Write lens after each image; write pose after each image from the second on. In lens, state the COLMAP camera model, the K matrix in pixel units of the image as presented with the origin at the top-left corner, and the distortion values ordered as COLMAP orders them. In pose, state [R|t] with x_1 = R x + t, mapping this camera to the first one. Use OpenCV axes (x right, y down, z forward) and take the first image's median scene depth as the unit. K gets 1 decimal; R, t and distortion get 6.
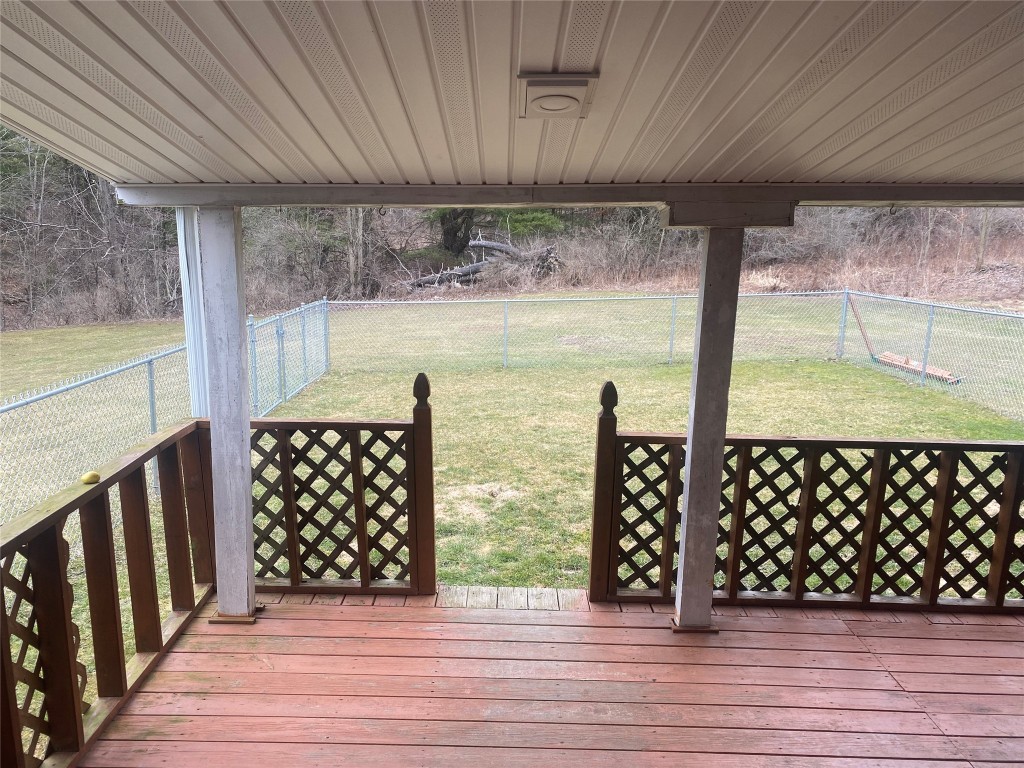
lens RADIAL K [[774.7, 0, 508.3], [0, 774.7, 385.1], [0, 0, 1]] dist [-0.002722, -0.010729]
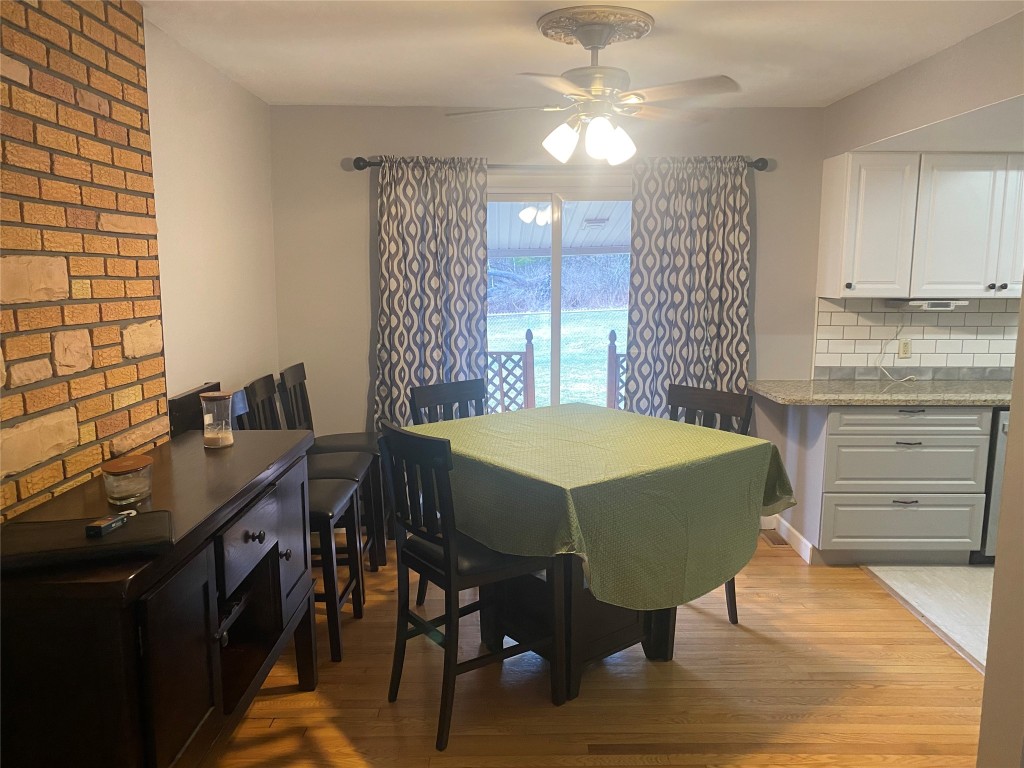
lens RADIAL K [[774.7, 0, 514.0], [0, 774.7, 386.4], [0, 0, 1]] dist [-0.002722, -0.010729]
pose [[0.999577, -0.025624, 0.013755, -0.185117], [0.026069, 0.999109, -0.033202, 0.217183], [-0.012892, 0.033546, 0.999354, -1.200296]]
